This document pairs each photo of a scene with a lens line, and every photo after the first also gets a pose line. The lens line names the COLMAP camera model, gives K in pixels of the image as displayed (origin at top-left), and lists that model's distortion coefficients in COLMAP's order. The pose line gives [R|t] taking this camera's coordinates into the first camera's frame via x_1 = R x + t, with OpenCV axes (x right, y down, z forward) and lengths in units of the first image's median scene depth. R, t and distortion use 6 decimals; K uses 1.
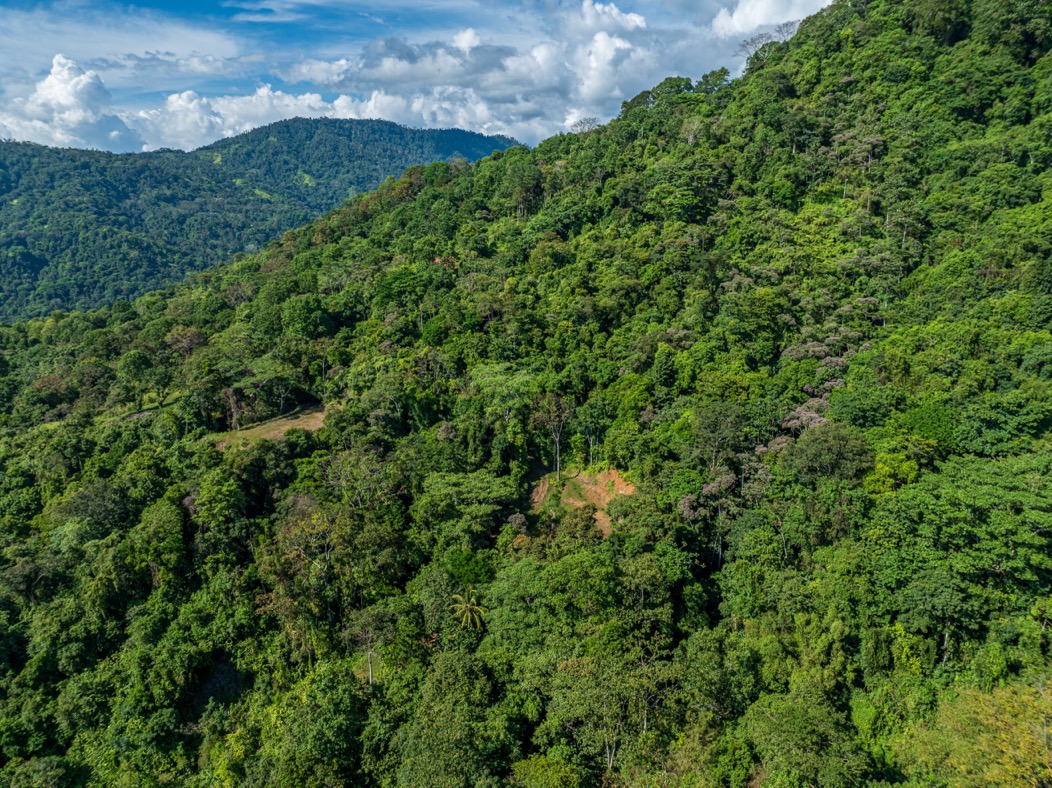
lens RADIAL K [[742.7, 0, 526.0], [0, 742.7, 394.0], [0, 0, 1]] dist [-0.054101, 0.026818]
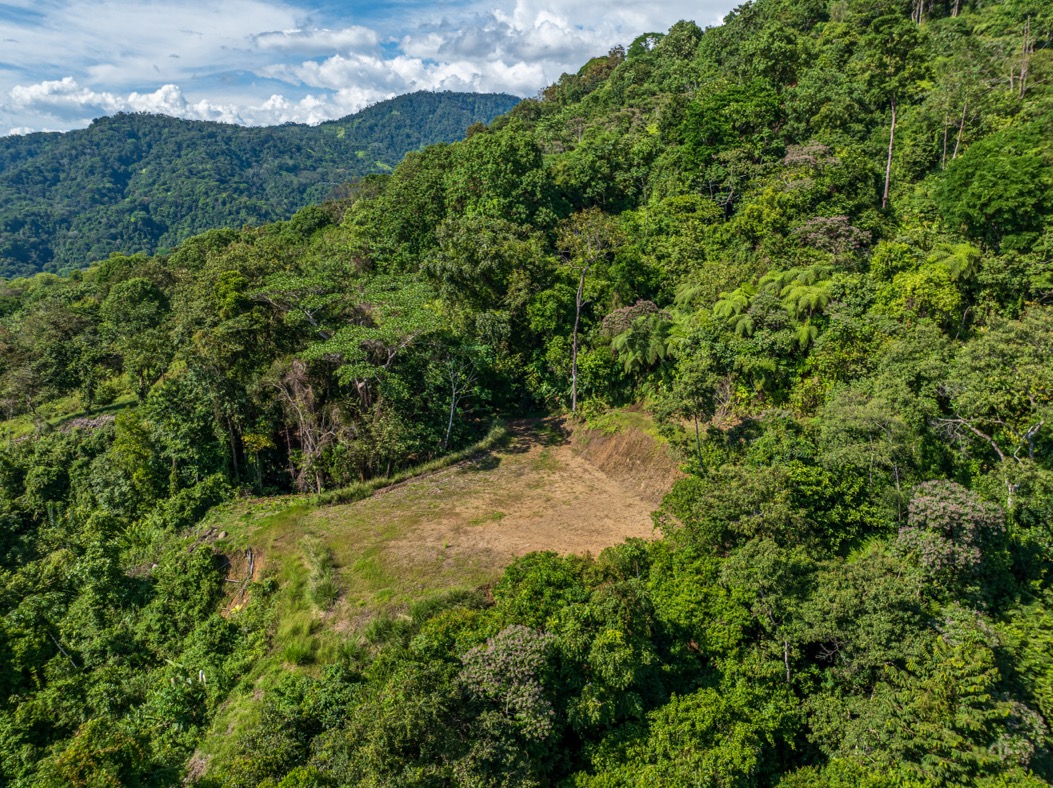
lens RADIAL K [[743.4, 0, 526.5], [0, 743.4, 394.0], [0, 0, 1]] dist [-0.054101, 0.026818]
pose [[0.988986, 0.043170, -0.141571, -0.035864], [-0.040596, 0.998954, 0.021021, -0.000567], [0.142331, -0.015043, 0.989705, 0.096829]]
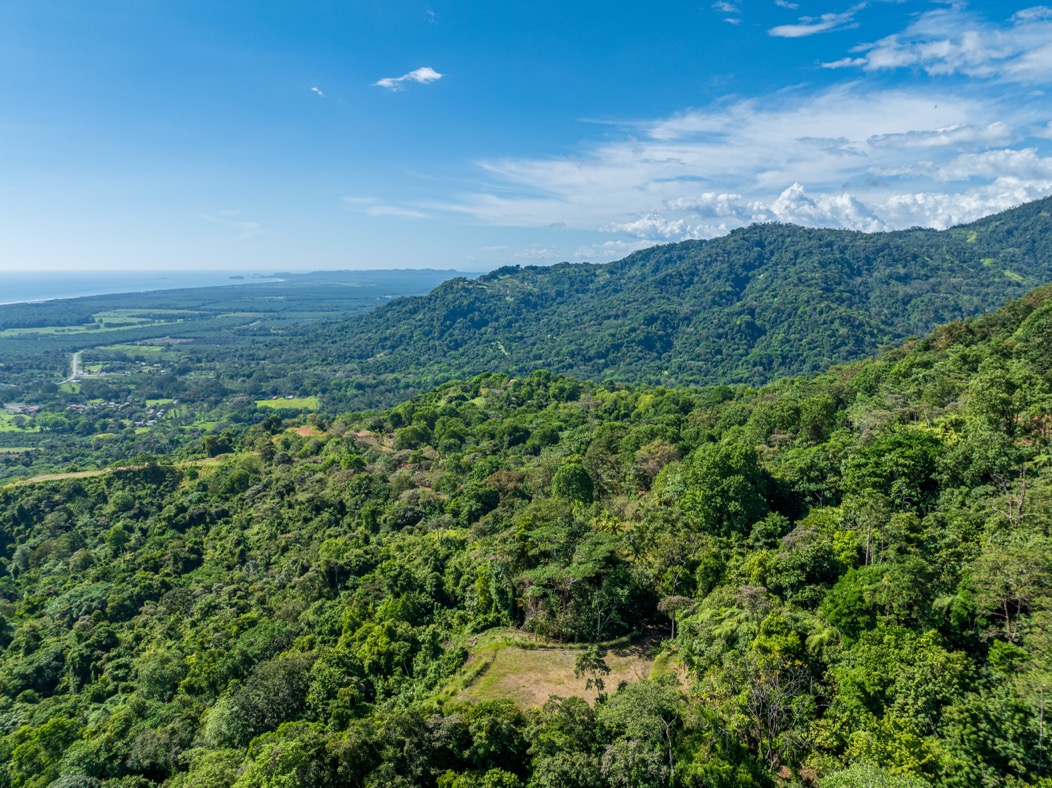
lens RADIAL K [[742.7, 0, 526.0], [0, 742.7, 394.0], [0, 0, 1]] dist [-0.054101, 0.026818]
pose [[0.590470, 0.141652, -0.794531, 0.011598], [-0.222081, 0.974989, 0.008781, -0.022420], [0.775903, 0.171265, 0.607160, 0.079258]]
